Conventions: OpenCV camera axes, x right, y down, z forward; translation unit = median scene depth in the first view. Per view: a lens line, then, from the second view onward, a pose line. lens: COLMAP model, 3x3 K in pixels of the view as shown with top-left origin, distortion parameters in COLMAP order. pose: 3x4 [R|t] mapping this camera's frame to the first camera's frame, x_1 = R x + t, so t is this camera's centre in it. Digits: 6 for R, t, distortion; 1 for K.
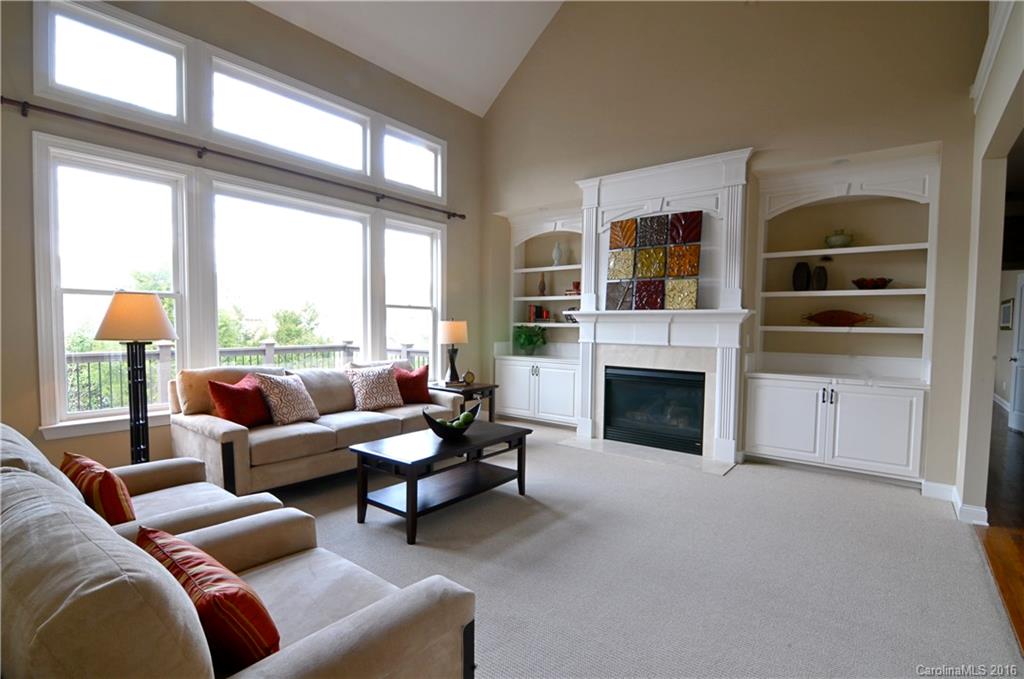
lens RADIAL K [[500.4, 0, 511.4], [0, 500.4, 350.8], [0, 0, 1]] dist [-0.000248, -0.000263]
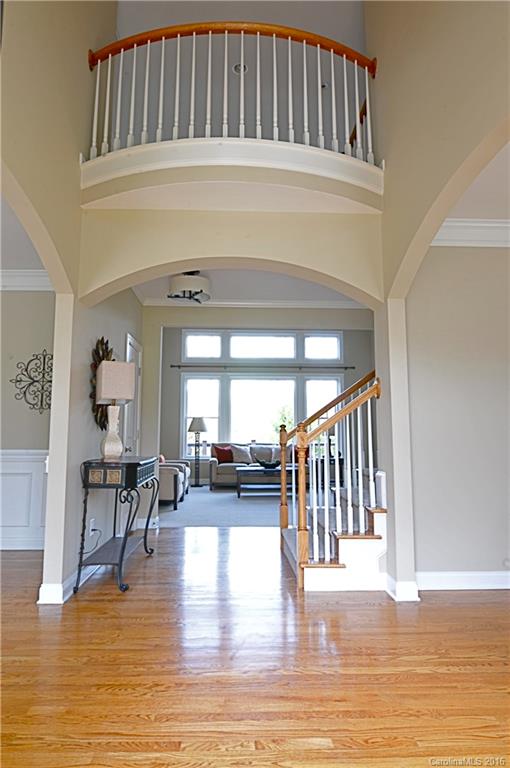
lens RADIAL K [[460.1, 0, 255.0], [0, 460.1, 384.0], [0, 0, 1]] dist [0.000116, -0.000271]
pose [[0.644243, -0.092966, -0.759150, 1.070948], [-0.036206, 0.987765, -0.151688, 0.067099], [0.763963, 0.125210, 0.632995, -0.381915]]
